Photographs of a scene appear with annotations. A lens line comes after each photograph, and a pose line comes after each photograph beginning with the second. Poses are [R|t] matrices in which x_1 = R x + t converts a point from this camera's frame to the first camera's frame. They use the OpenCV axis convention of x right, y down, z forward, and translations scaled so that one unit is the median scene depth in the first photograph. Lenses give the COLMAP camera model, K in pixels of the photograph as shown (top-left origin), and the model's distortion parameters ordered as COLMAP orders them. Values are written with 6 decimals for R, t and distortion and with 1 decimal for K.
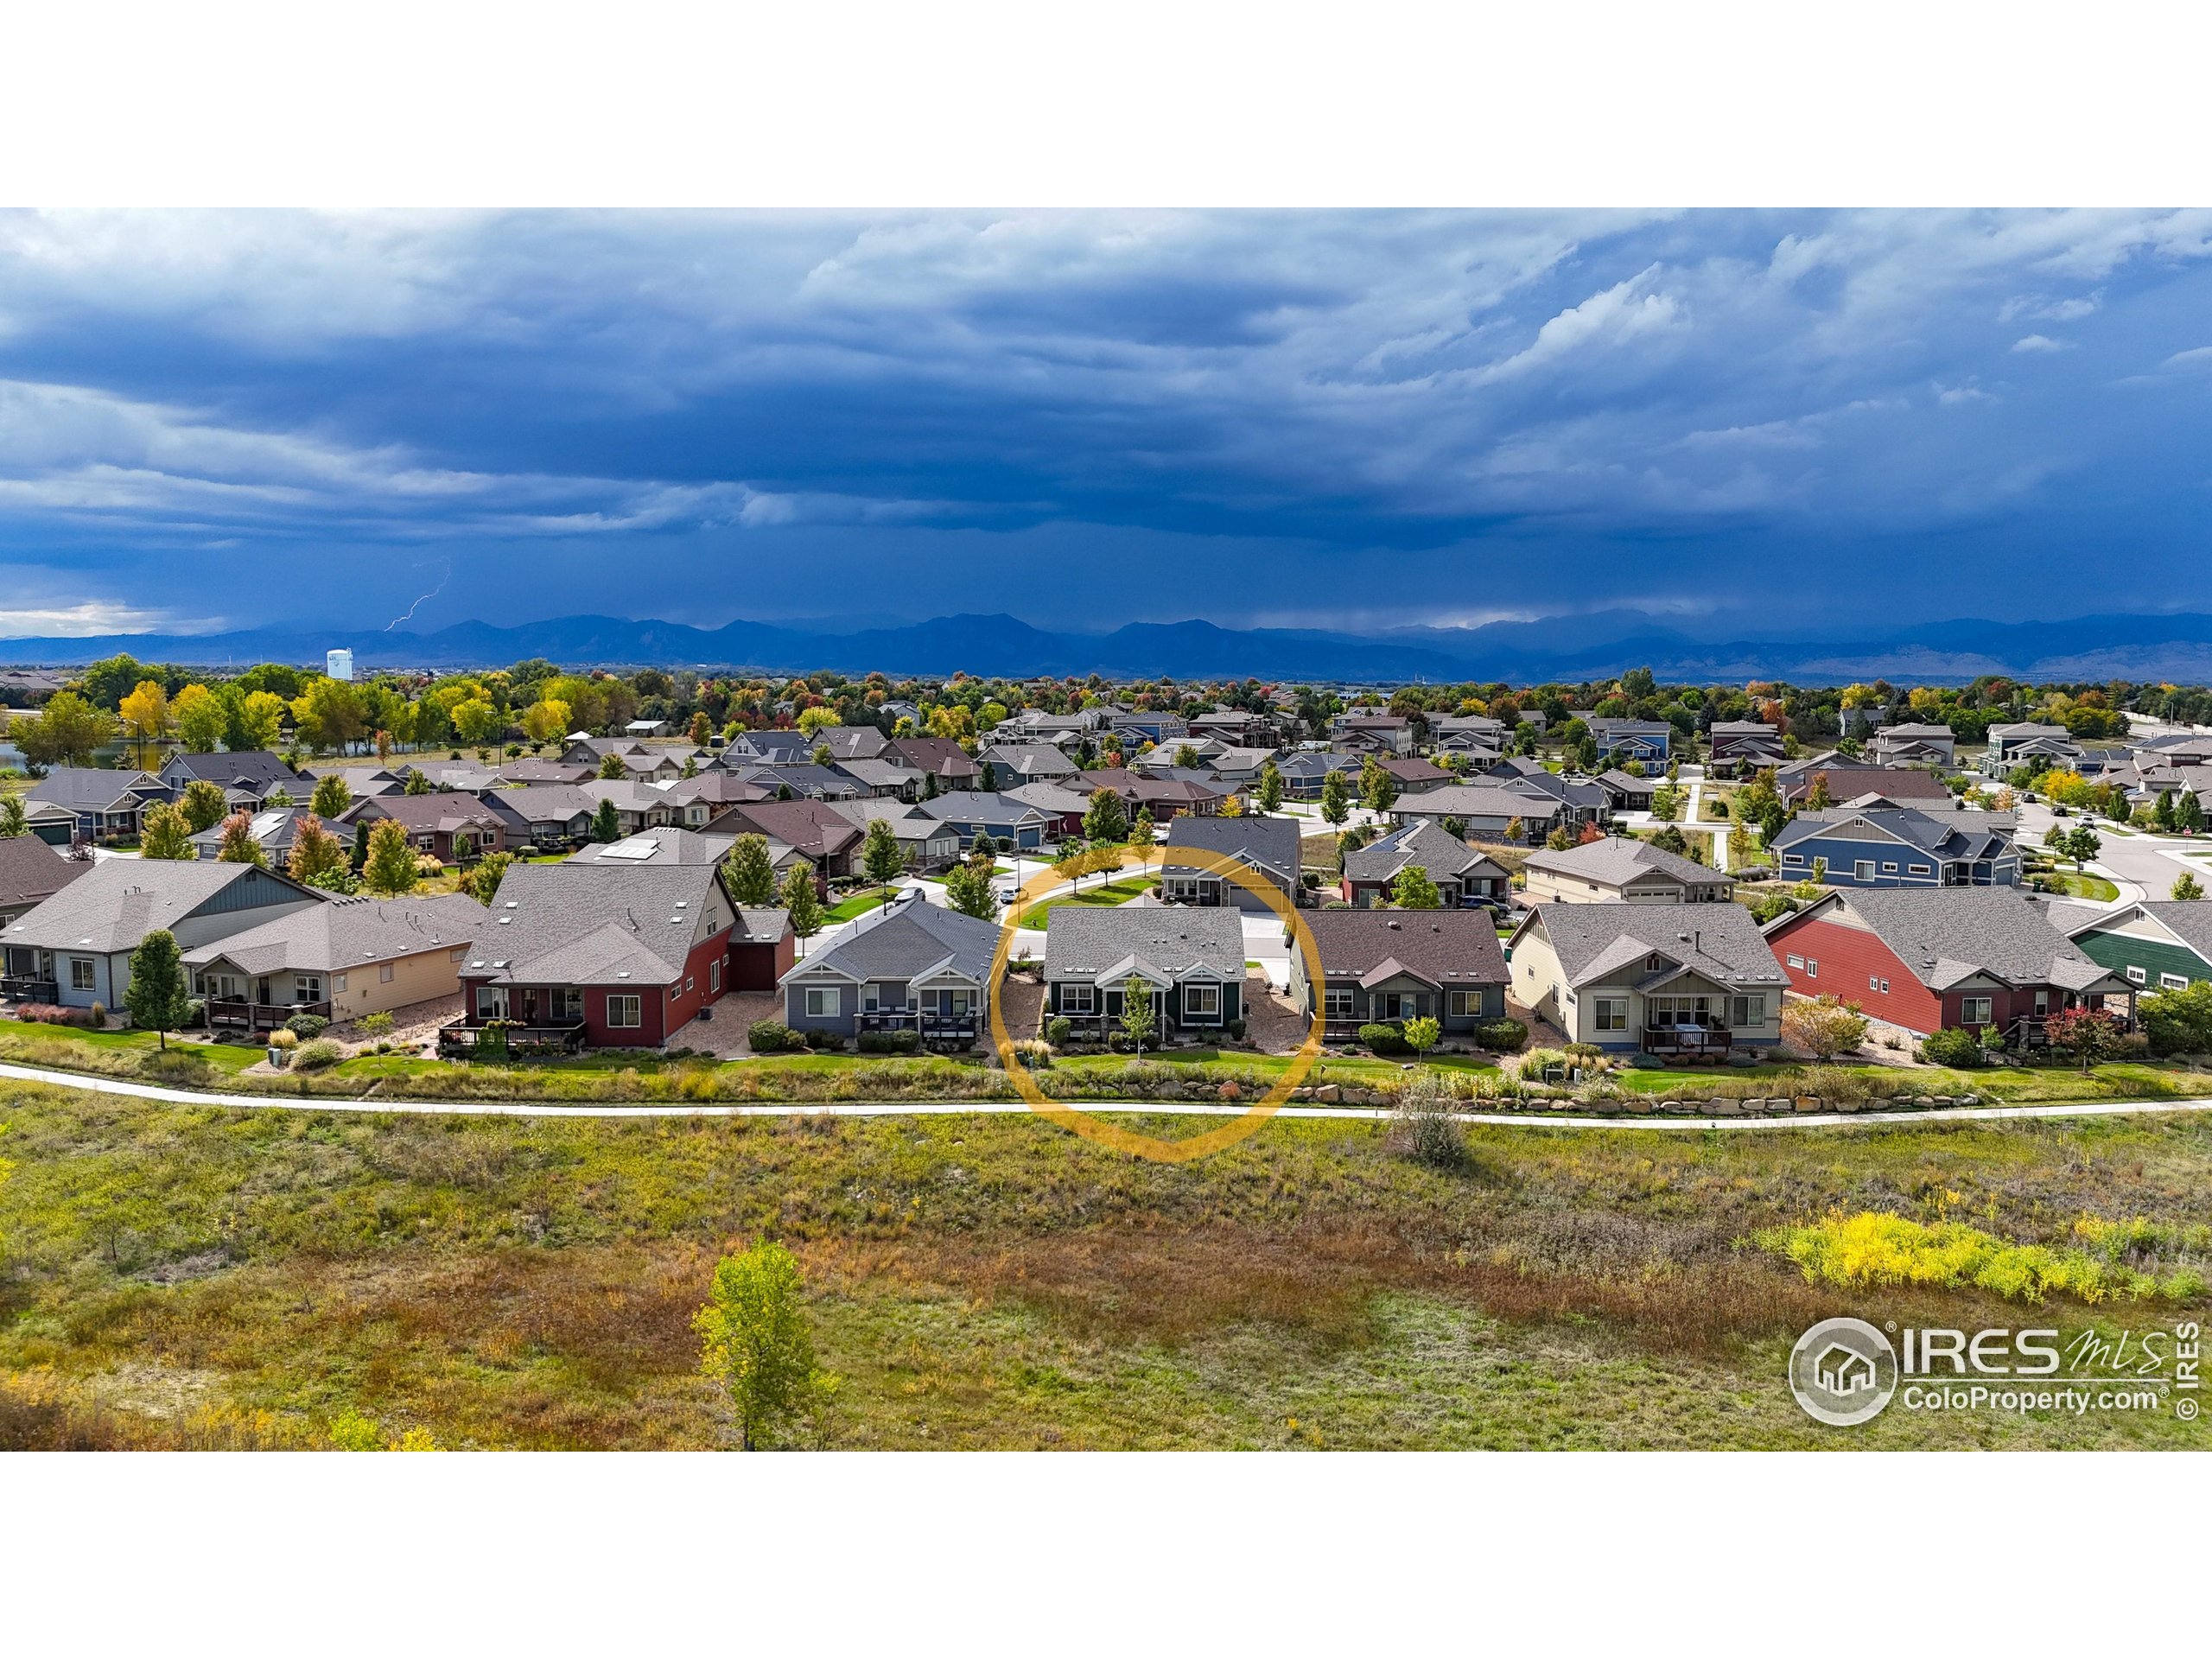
lens RADIAL K [[1630.3, 0, 1106.0], [0, 1630.3, 829.5], [0, 0, 1]] dist [0.047551, -0.002279]
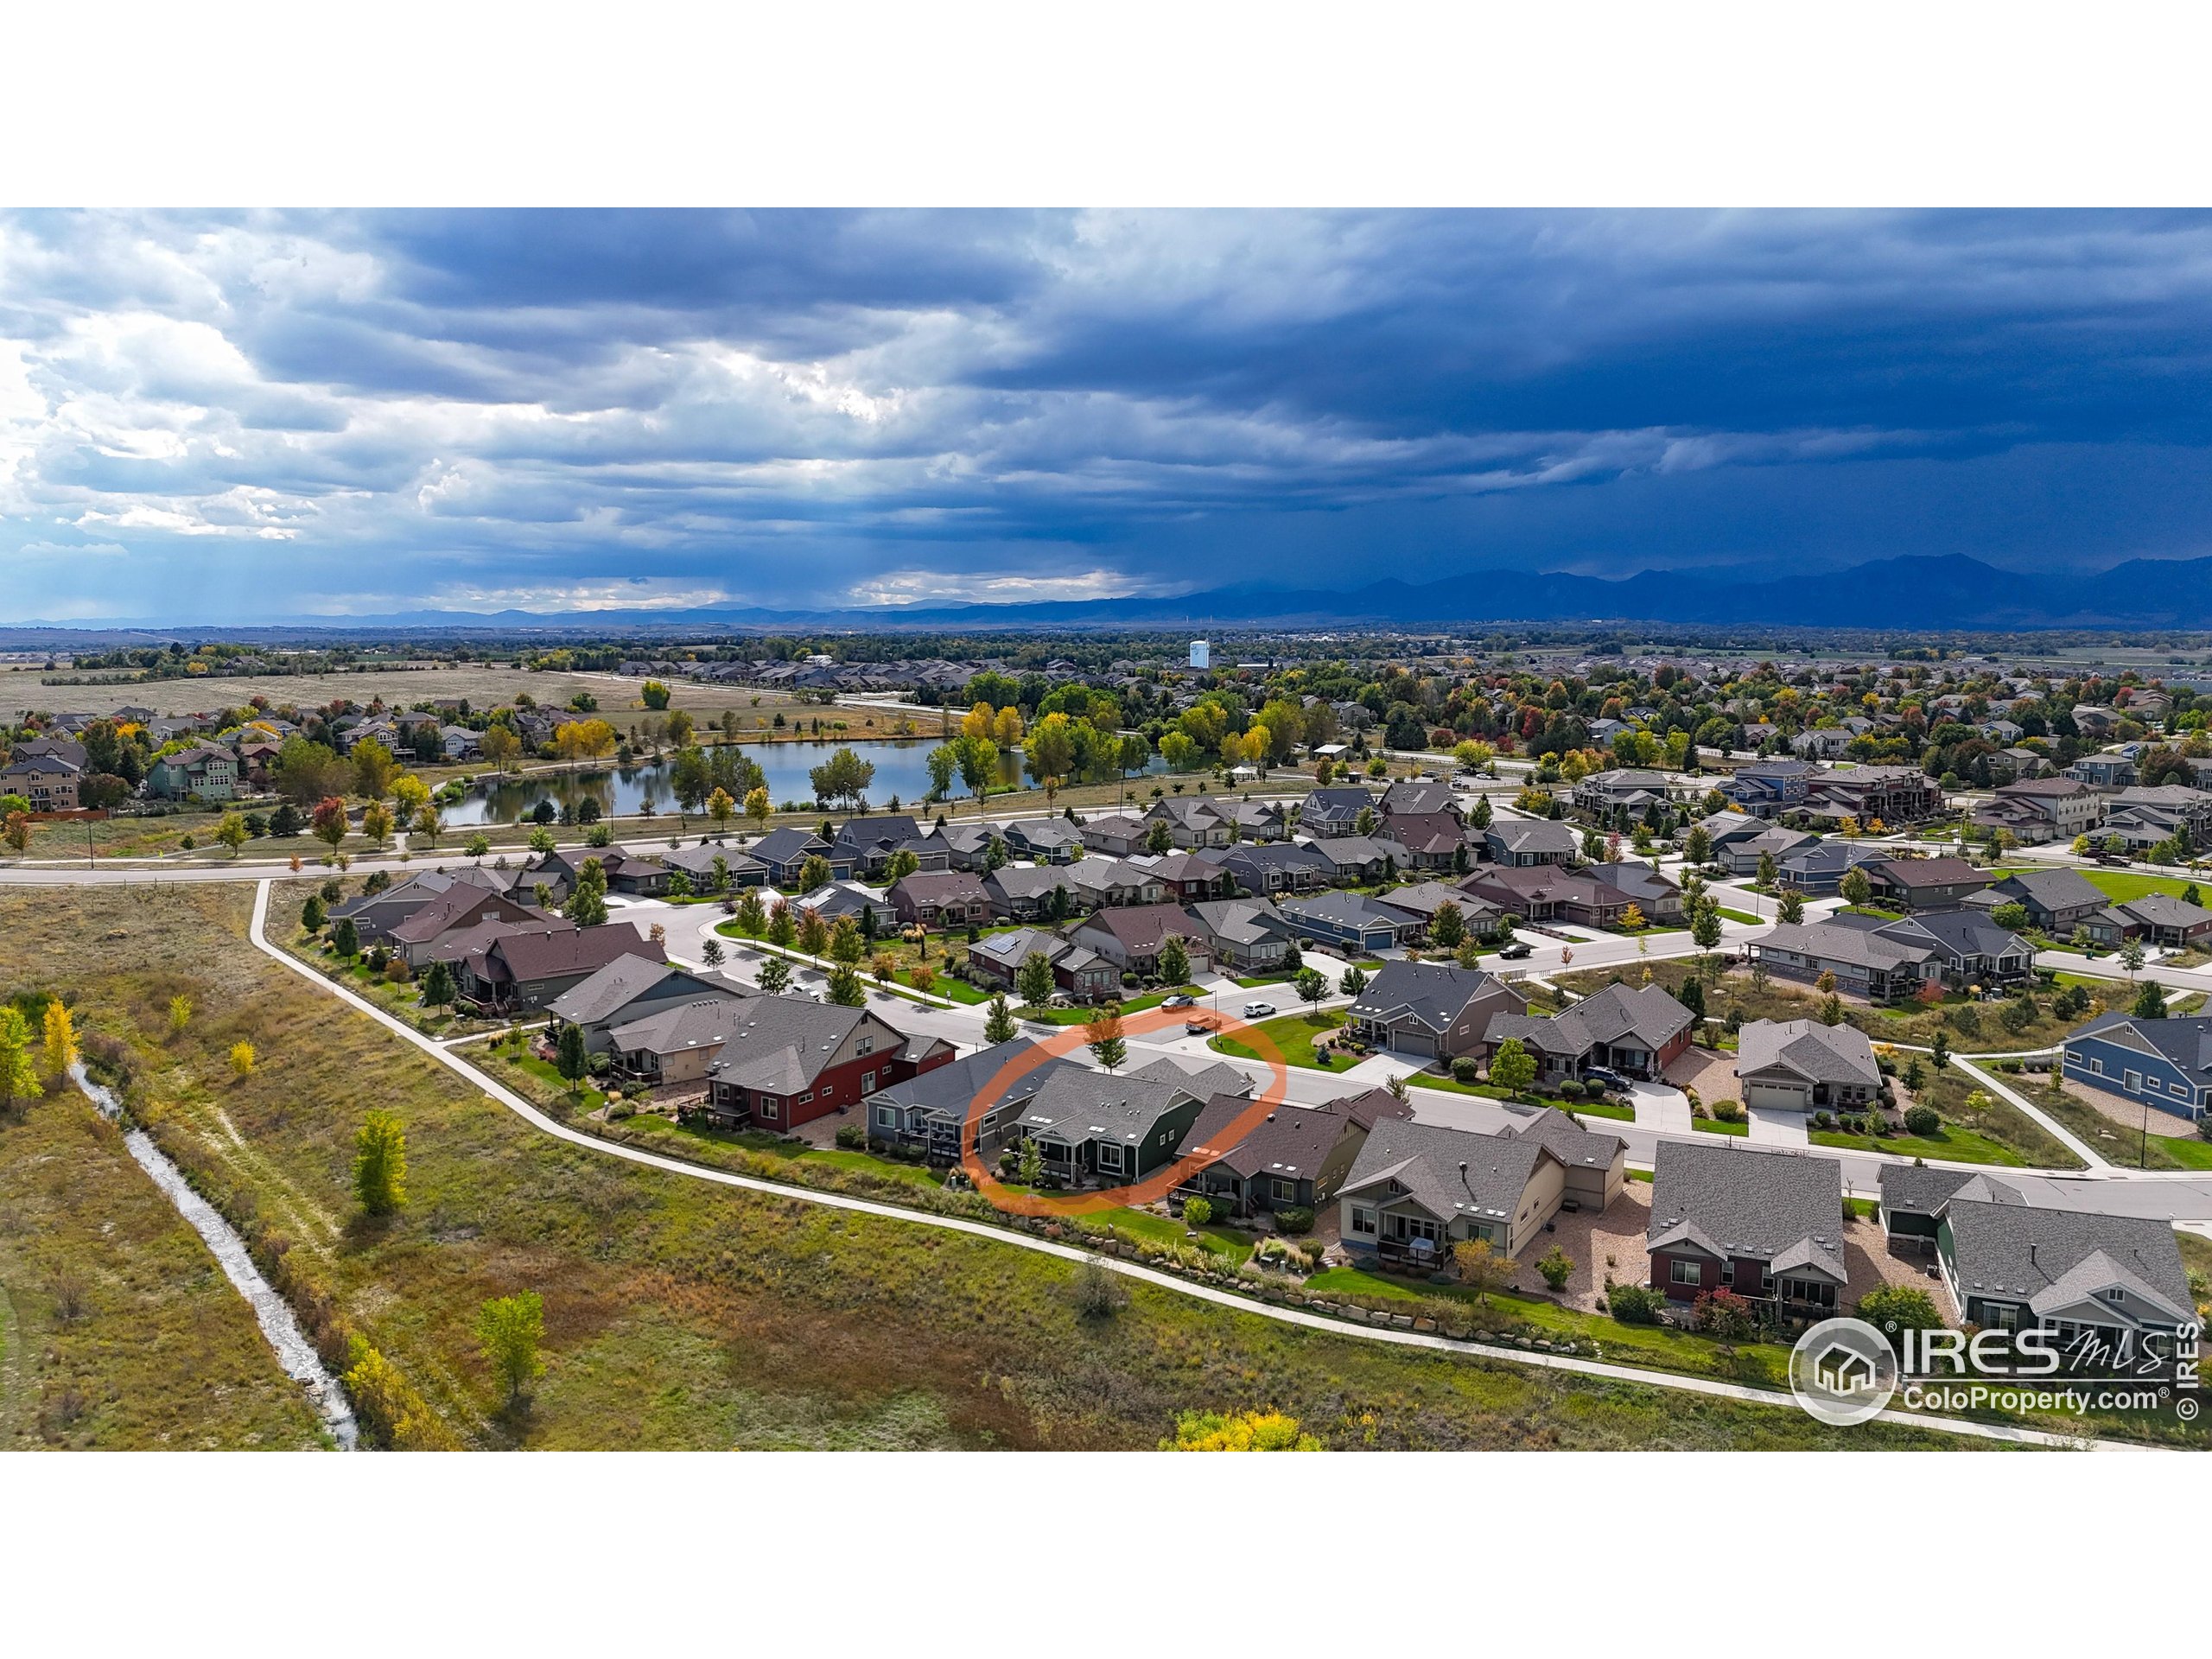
lens RADIAL K [[1630.3, 0, 1106.0], [0, 1630.3, 829.5], [0, 0, 1]] dist [0.047551, -0.002279]
pose [[0.855629, 0.057681, -0.514365, 0.209579], [-0.041680, 0.998222, 0.042607, -0.064017], [0.515908, -0.015017, 0.856512, -0.050523]]
